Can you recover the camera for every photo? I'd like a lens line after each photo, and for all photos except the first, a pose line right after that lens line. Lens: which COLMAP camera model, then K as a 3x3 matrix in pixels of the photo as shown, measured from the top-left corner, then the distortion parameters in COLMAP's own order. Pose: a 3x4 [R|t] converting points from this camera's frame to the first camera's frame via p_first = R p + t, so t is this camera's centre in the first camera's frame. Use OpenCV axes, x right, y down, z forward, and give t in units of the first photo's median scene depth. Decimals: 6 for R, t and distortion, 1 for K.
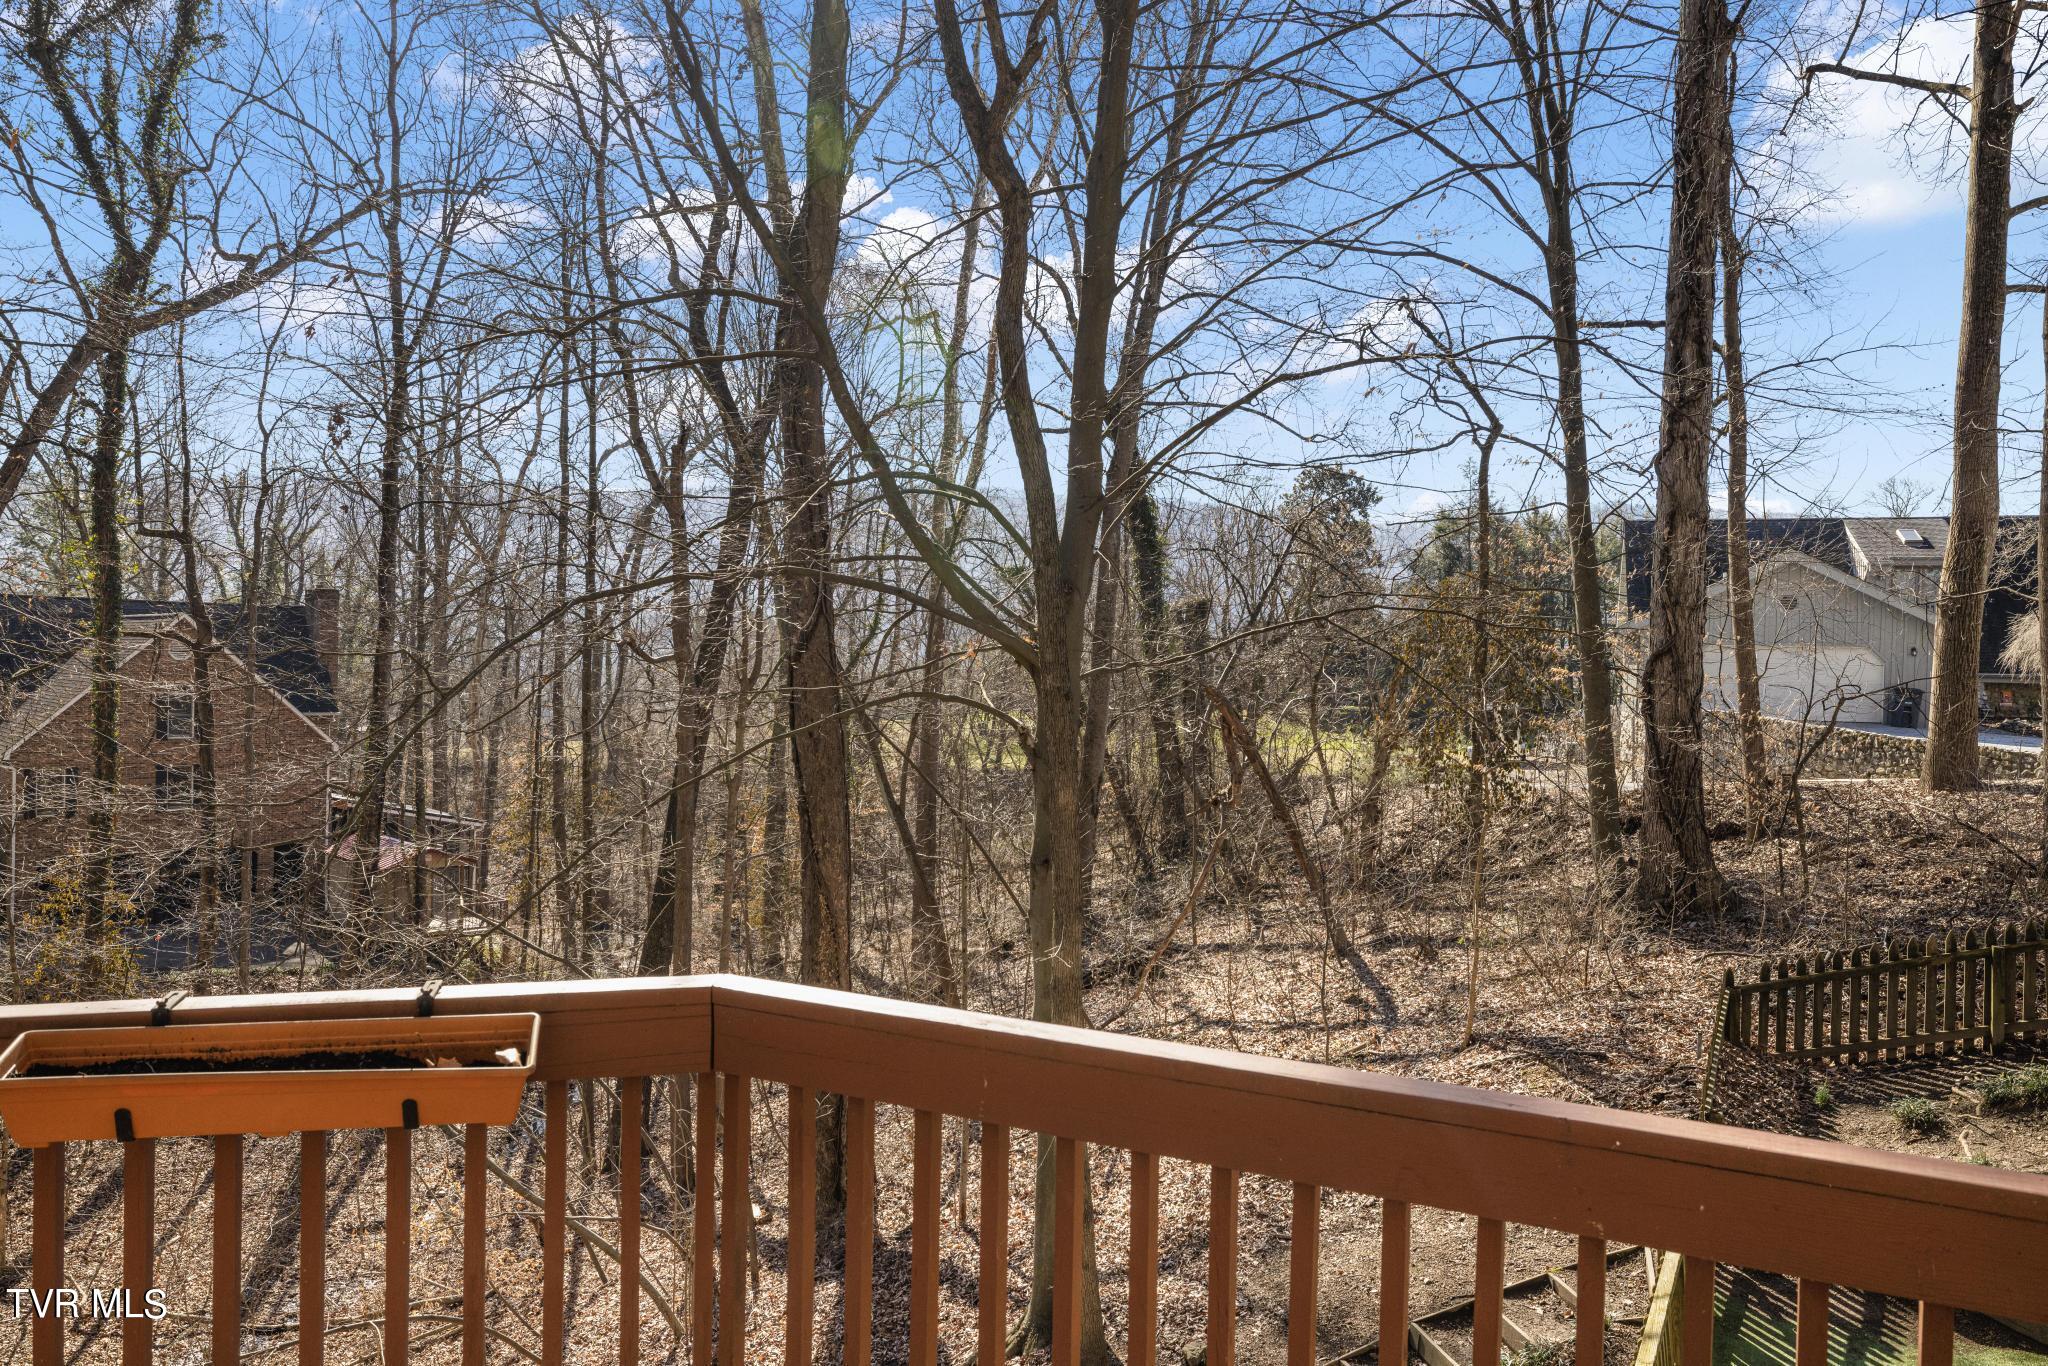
lens RADIAL K [[1400.0, 0, 1024.0], [0, 1400.0, 683.0], [0, 0, 1]] dist [-0.000462, 0.000028]
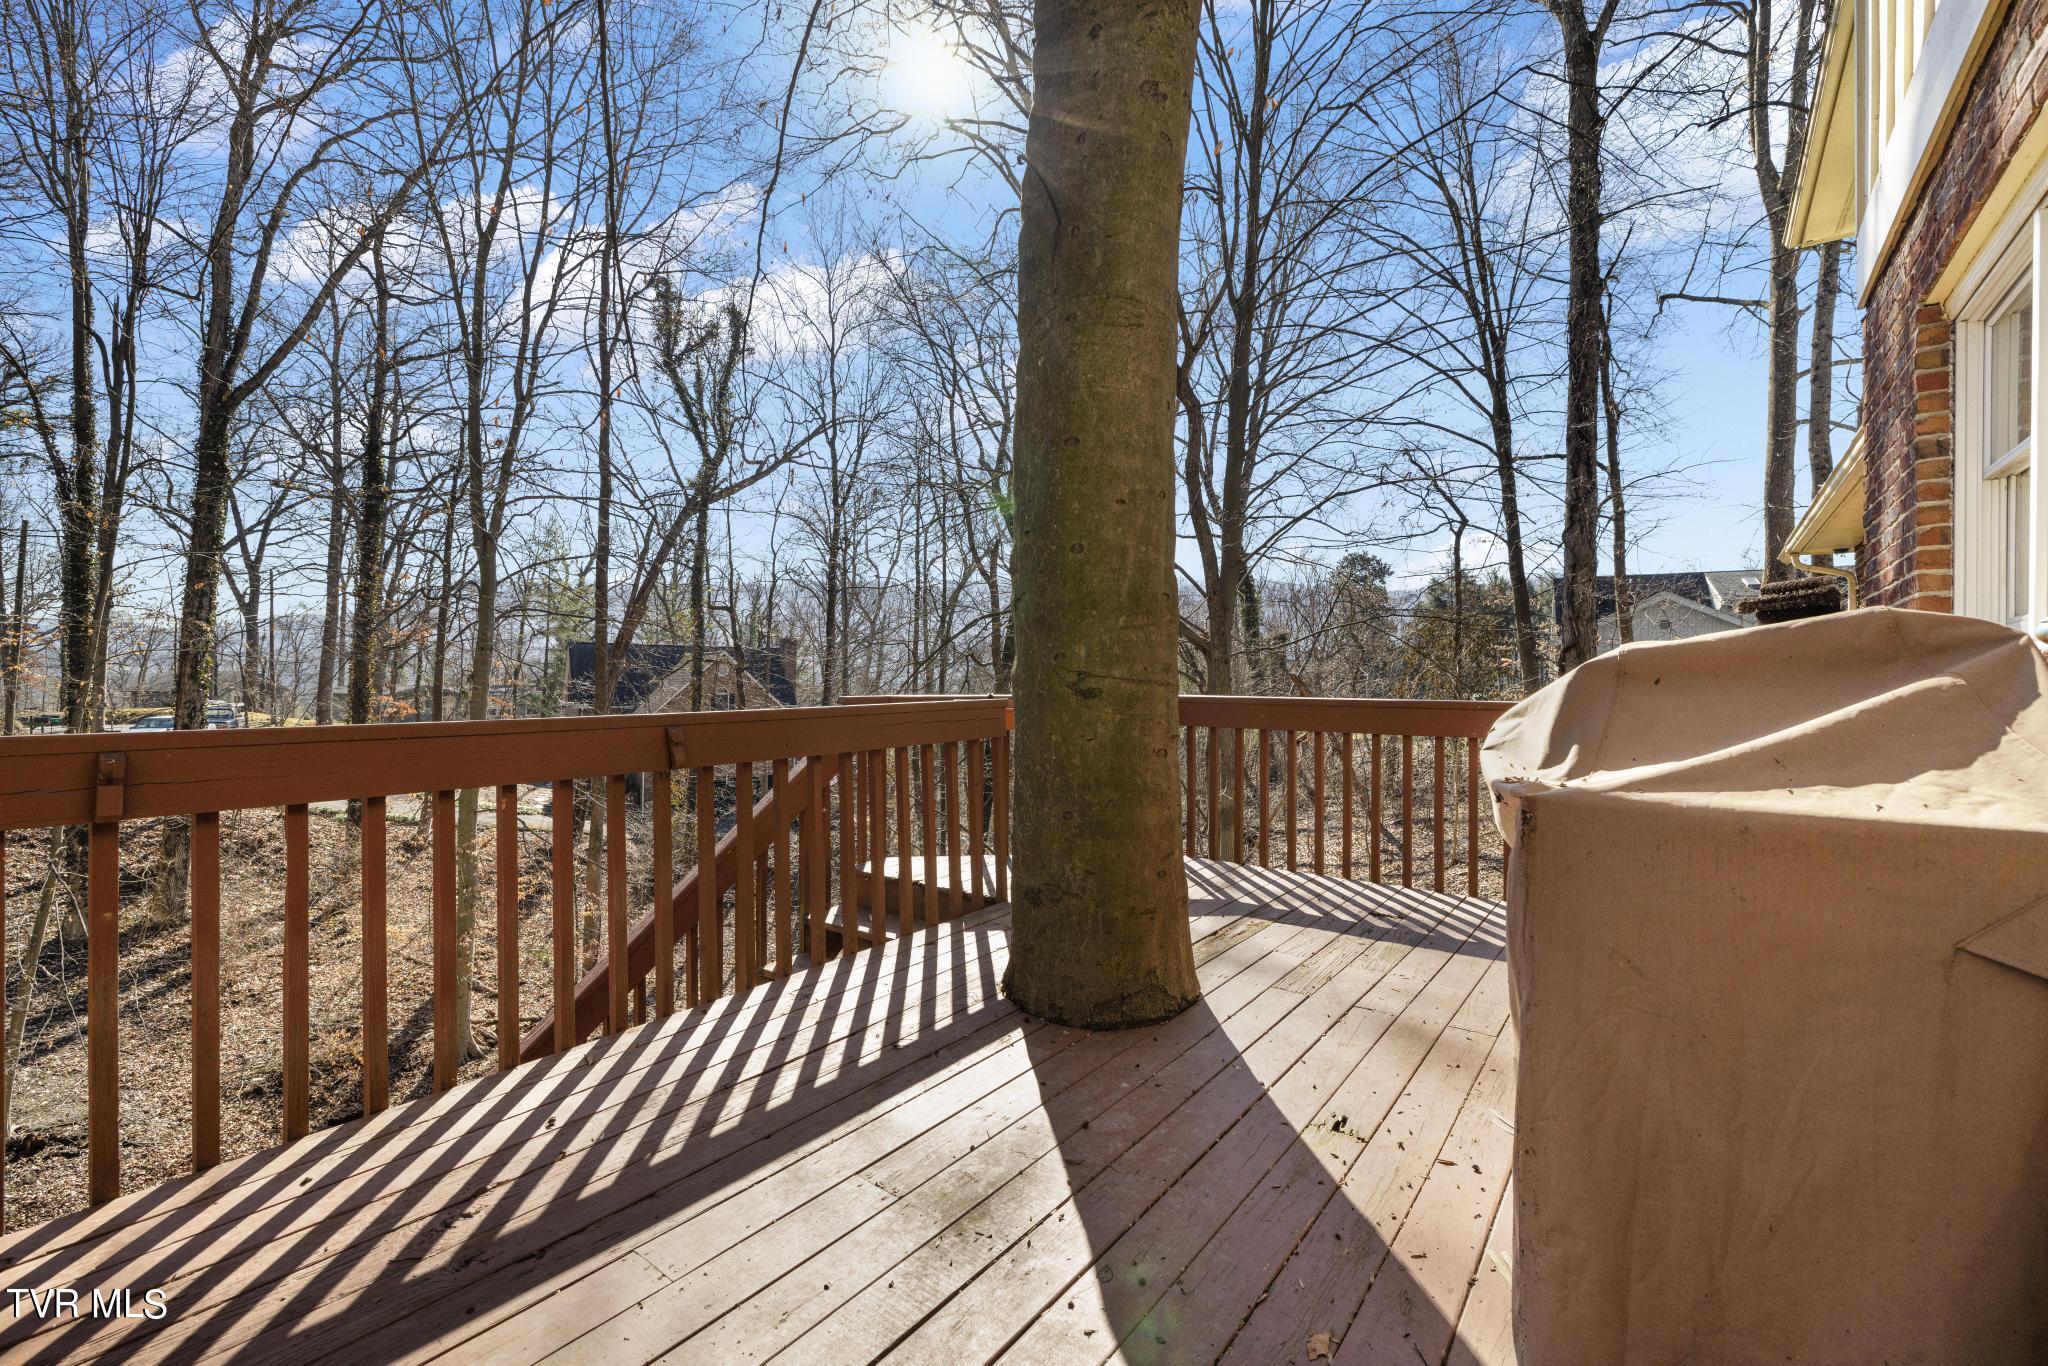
lens RADIAL K [[868.3, 0, 1024.0], [0, 868.3, 683.0], [0, 0, 1]] dist [0.001598, 0.000325]
pose [[0.988151, -0.015275, -0.152724, -0.033771], [0.011746, 0.999643, -0.023983, 0.032957], [0.153036, 0.021905, 0.987978, -0.122139]]
